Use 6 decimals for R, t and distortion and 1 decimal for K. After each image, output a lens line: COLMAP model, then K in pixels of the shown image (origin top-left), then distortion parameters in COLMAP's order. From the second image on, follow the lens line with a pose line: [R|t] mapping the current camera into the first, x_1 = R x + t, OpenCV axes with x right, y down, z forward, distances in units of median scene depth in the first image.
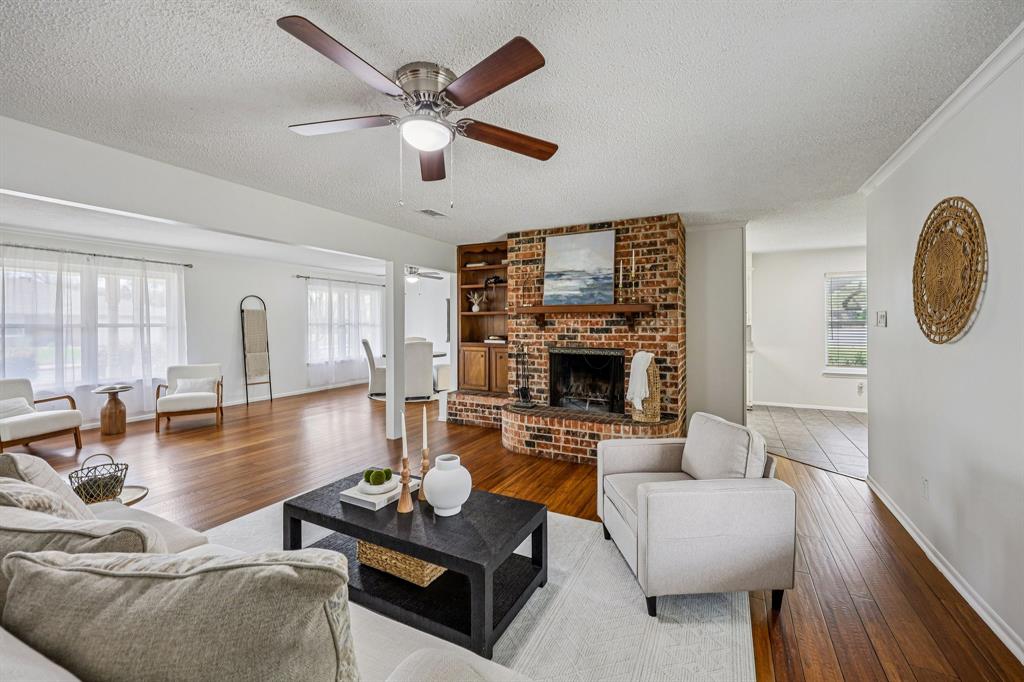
lens RADIAL K [[414.7, 0, 520.1], [0, 414.7, 329.8], [0, 0, 1]] dist [-0.000329, -0.000006]
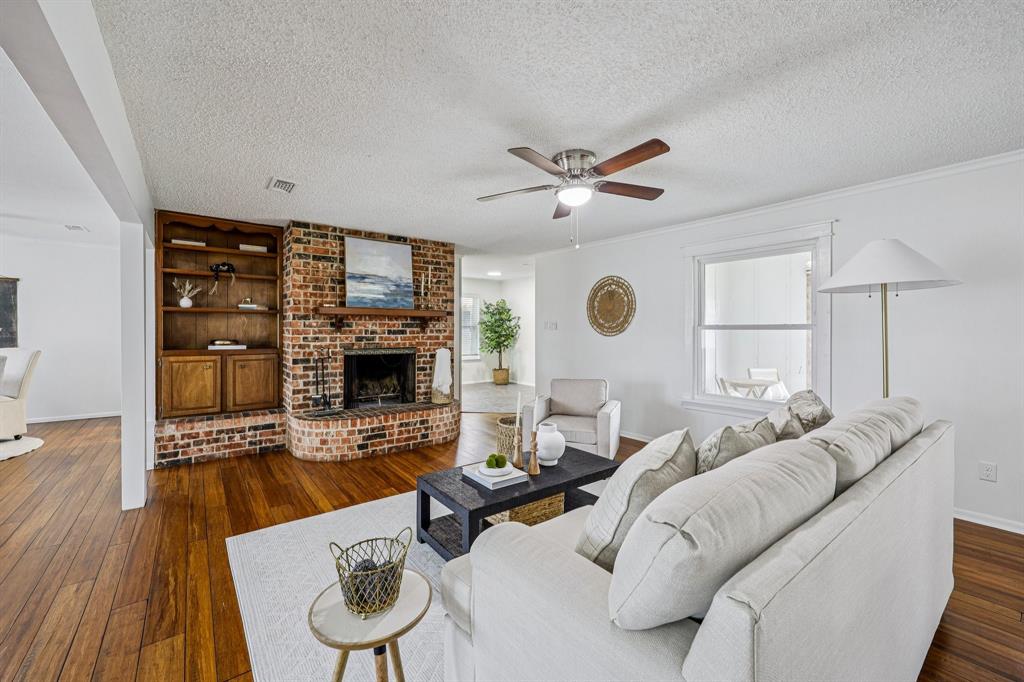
lens RADIAL K [[414.7, 0, 496.0], [0, 414.7, 335.4], [0, 0, 1]] dist [-0.000329, -0.000006]
pose [[0.439946, -0.011953, 0.897945, -0.684842], [0.004724, 0.999928, 0.010996, -0.000396], [-0.898012, -0.000596, 0.439971, 0.262024]]
